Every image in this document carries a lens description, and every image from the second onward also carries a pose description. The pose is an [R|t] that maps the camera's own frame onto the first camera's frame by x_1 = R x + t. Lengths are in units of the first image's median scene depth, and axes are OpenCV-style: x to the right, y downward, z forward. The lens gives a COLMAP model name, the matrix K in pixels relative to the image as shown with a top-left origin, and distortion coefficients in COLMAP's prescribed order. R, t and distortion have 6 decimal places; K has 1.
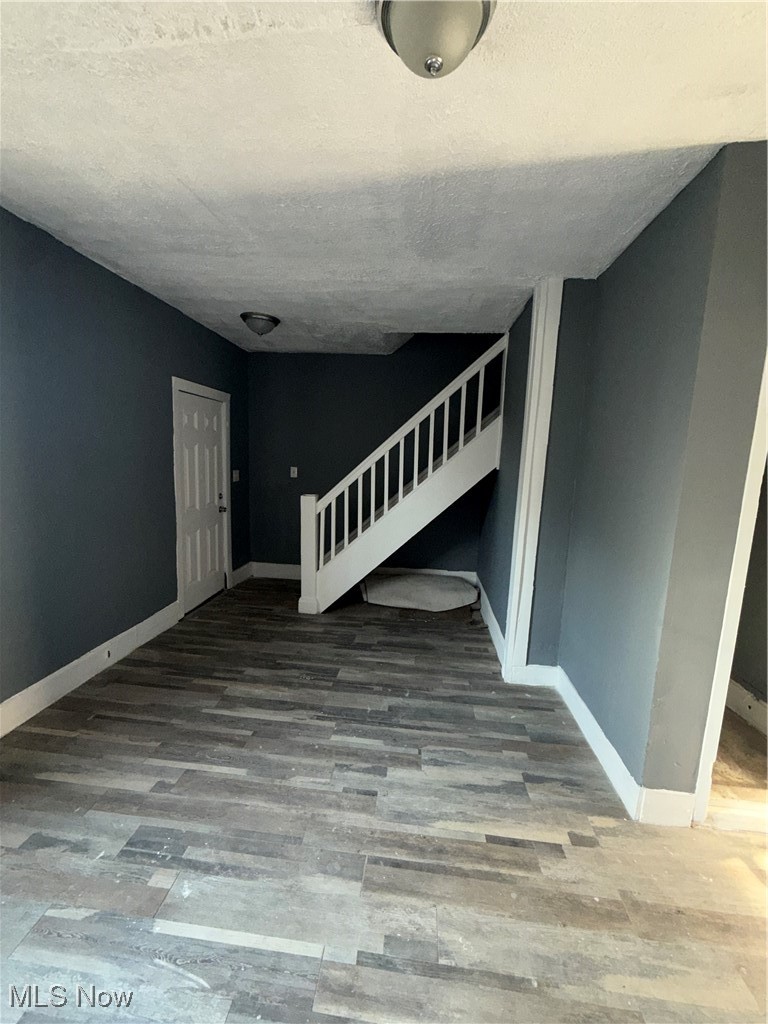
lens RADIAL K [[406.6, 0, 382.2], [0, 406.6, 511.2], [0, 0, 1]] dist [-0.001179, -0.000119]
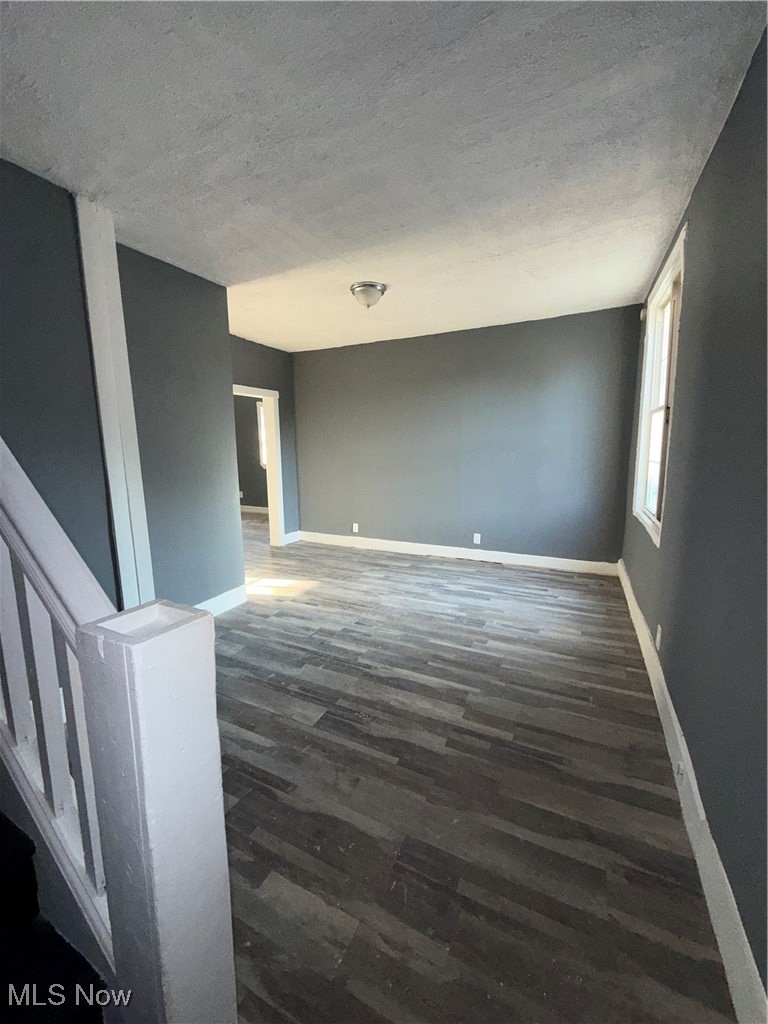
lens RADIAL K [[406.6, 0, 385.3], [0, 406.6, 506.1], [0, 0, 1]] dist [-0.001179, -0.000119]
pose [[-0.935024, -0.077079, 0.346106, -0.569407], [0.028153, 0.956869, 0.289154, -0.224134], [-0.353466, 0.280110, -0.892525, 1.939611]]
